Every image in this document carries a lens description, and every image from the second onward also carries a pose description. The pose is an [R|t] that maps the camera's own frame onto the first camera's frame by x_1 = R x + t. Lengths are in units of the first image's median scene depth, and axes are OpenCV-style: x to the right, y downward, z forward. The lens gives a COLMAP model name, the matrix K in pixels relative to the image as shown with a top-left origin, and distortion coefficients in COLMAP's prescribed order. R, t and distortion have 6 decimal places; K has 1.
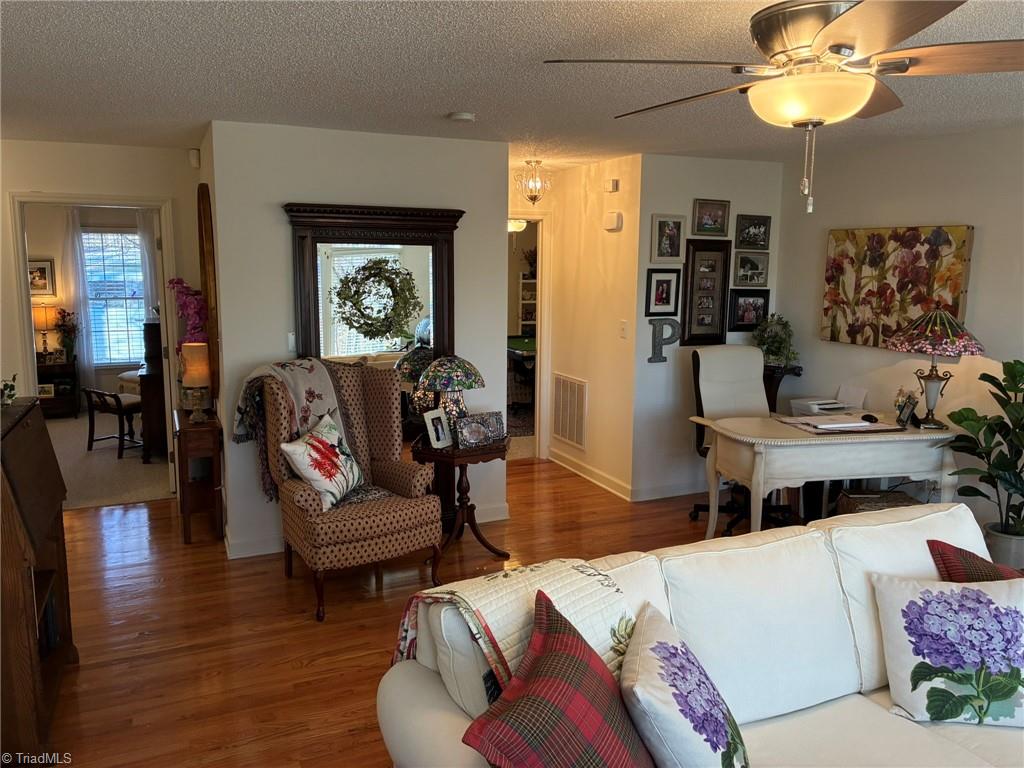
lens RADIAL K [[768.5, 0, 514.9], [0, 768.5, 388.8], [0, 0, 1]] dist [0.065967, -0.084314]
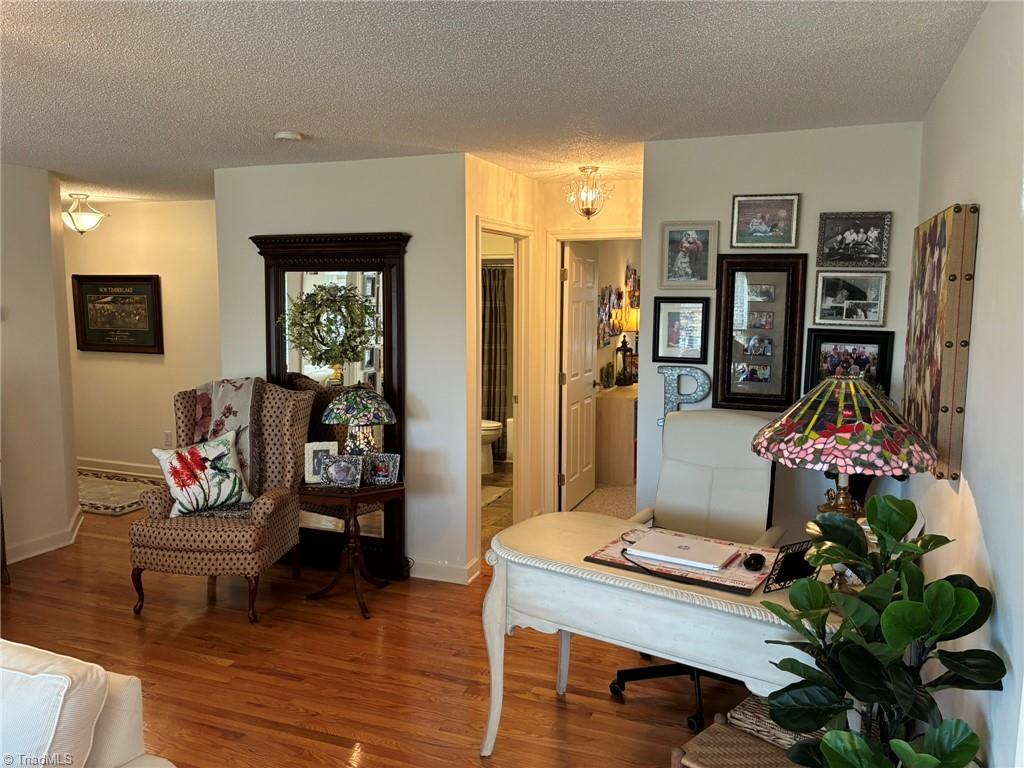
lens RADIAL K [[768.5, 0, 511.3], [0, 768.5, 393.2], [0, 0, 1]] dist [0.065967, -0.084314]
pose [[0.699202, 0.089617, -0.709285, 0.638548], [-0.115002, 0.993291, 0.012134, -0.061665], [0.705614, 0.073085, 0.704817, 0.418711]]
